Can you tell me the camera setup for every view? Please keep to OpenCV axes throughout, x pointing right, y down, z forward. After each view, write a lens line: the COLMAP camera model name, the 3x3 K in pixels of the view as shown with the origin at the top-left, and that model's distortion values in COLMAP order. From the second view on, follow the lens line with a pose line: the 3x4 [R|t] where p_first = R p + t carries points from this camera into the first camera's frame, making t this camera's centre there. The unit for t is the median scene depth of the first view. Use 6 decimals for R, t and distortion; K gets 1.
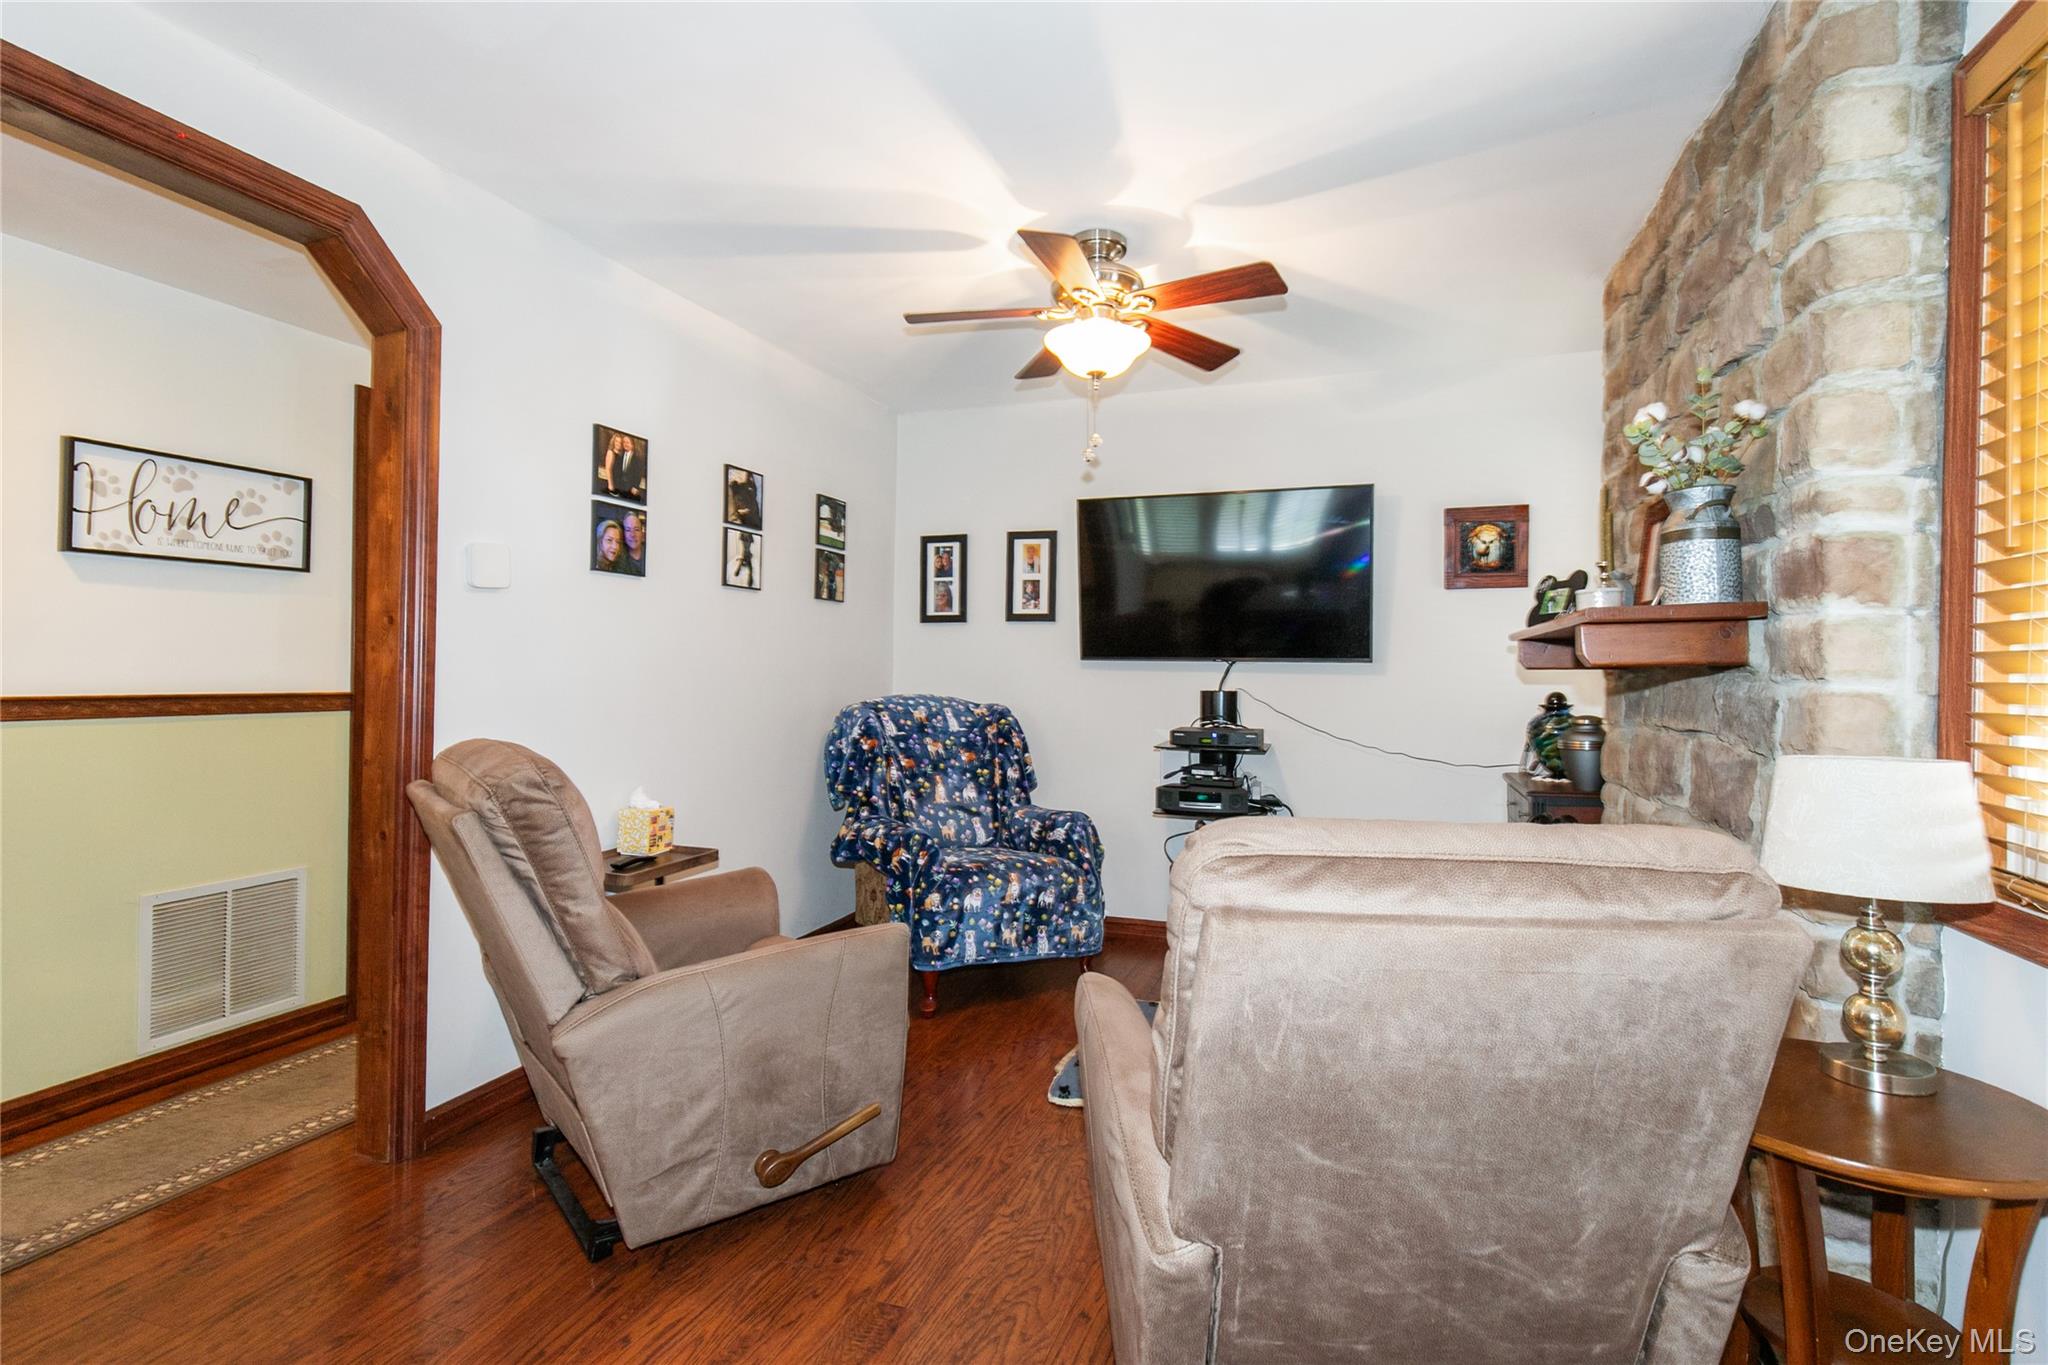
lens RADIAL K [[969.0, 0, 1026.6], [0, 969.0, 666.1], [0, 0, 1]] dist [0.000887, -0.000045]
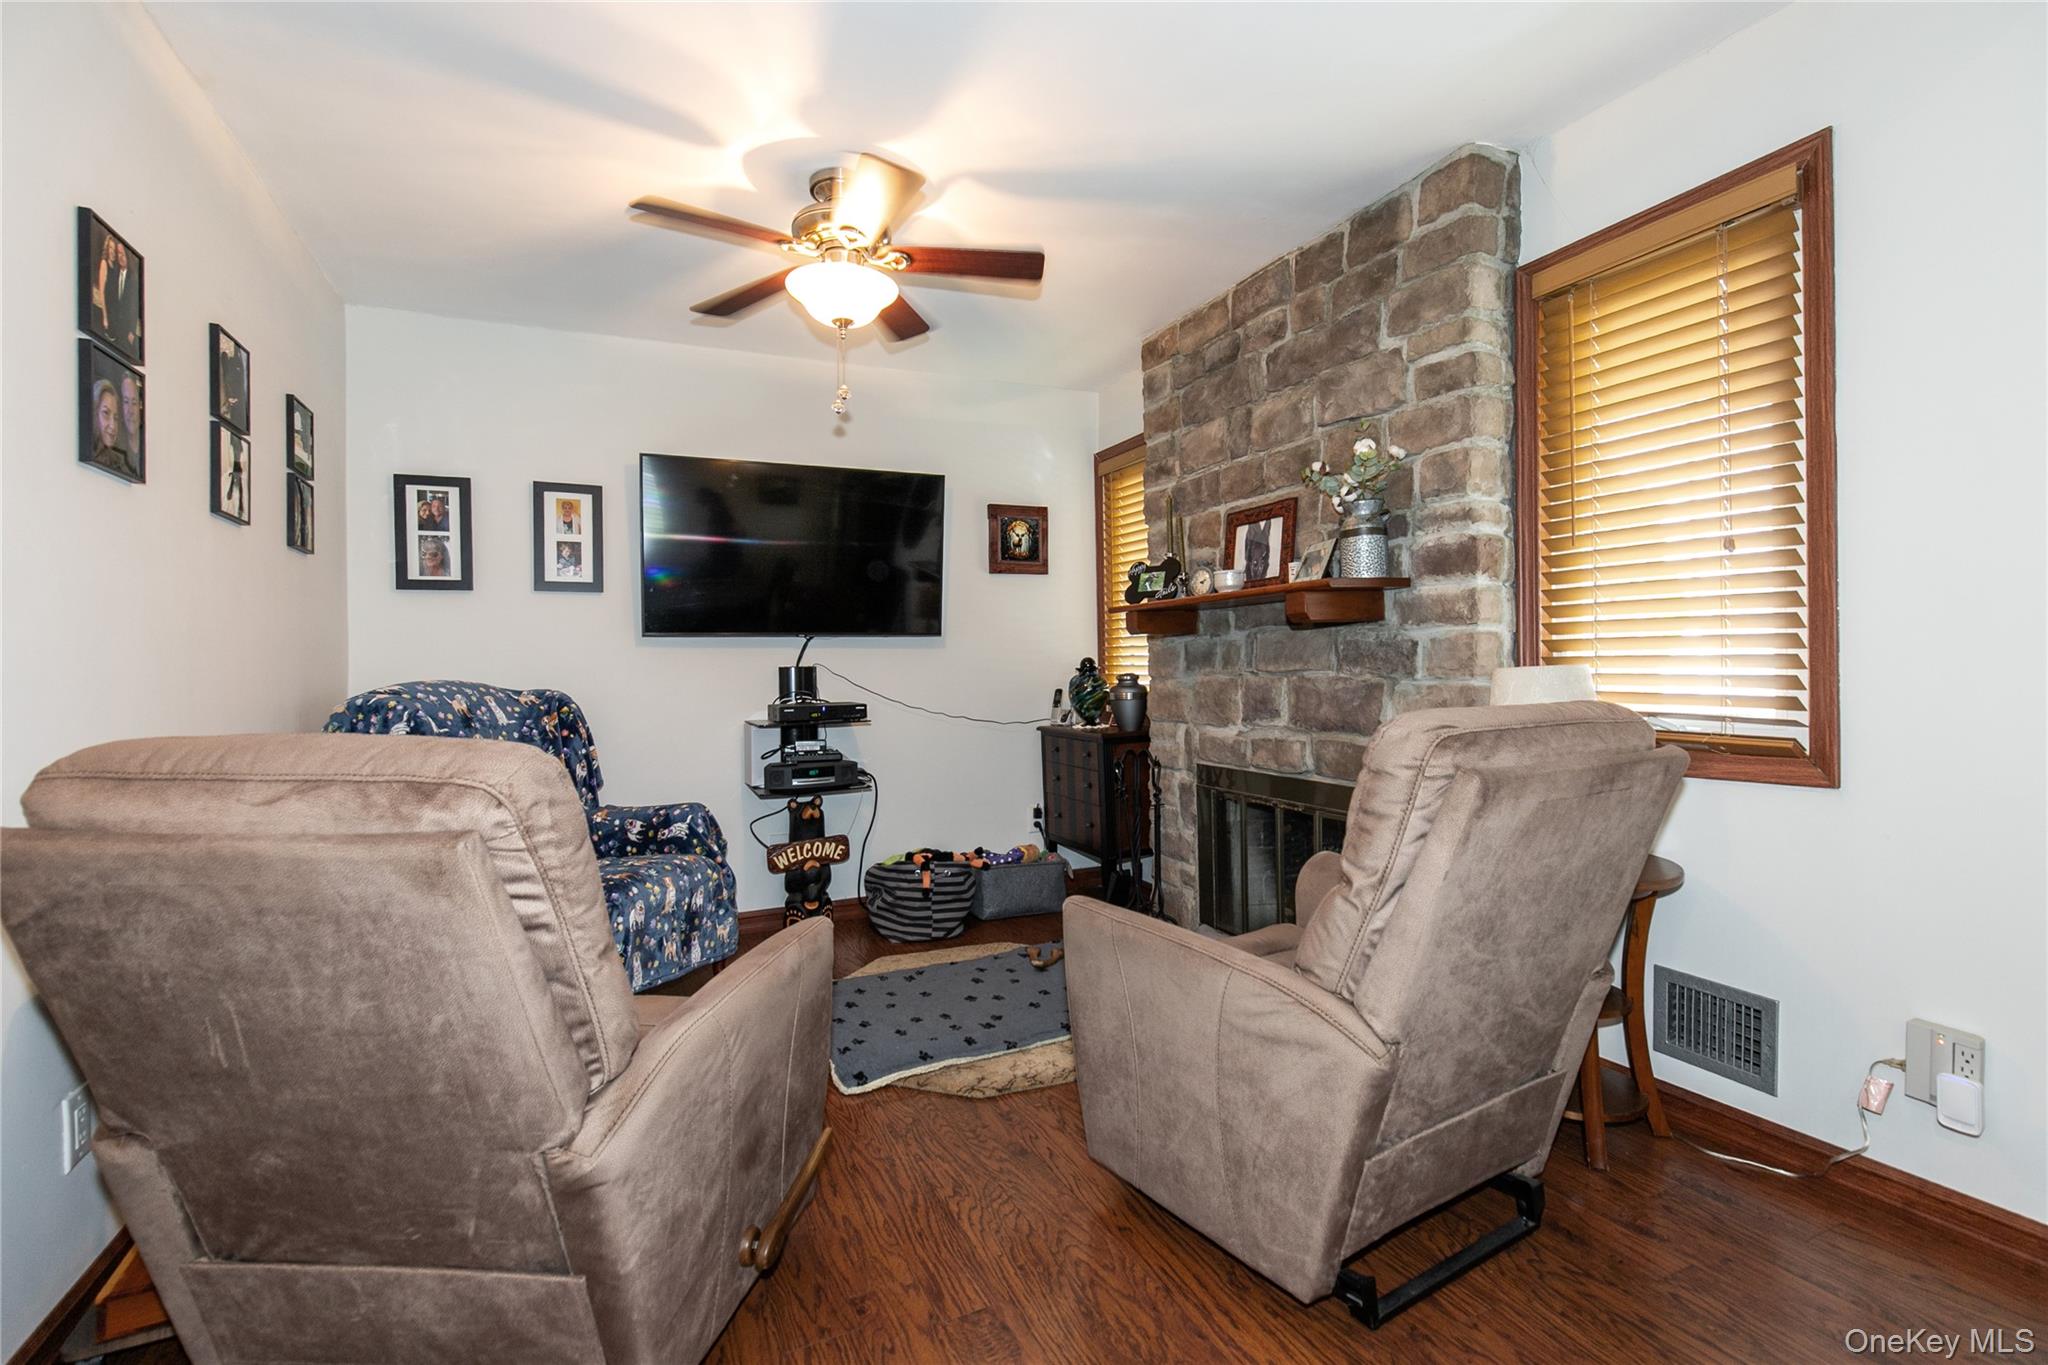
lens RADIAL K [[953.1, 0, 1033.6], [0, 953.1, 666.4], [0, 0, 1]] dist [0.012817, -0.000399]
pose [[0.717376, -0.021766, 0.696346, -0.335742], [0.020210, 0.999741, 0.010428, 0.021801], [-0.696393, 0.006592, 0.717631, 0.147608]]
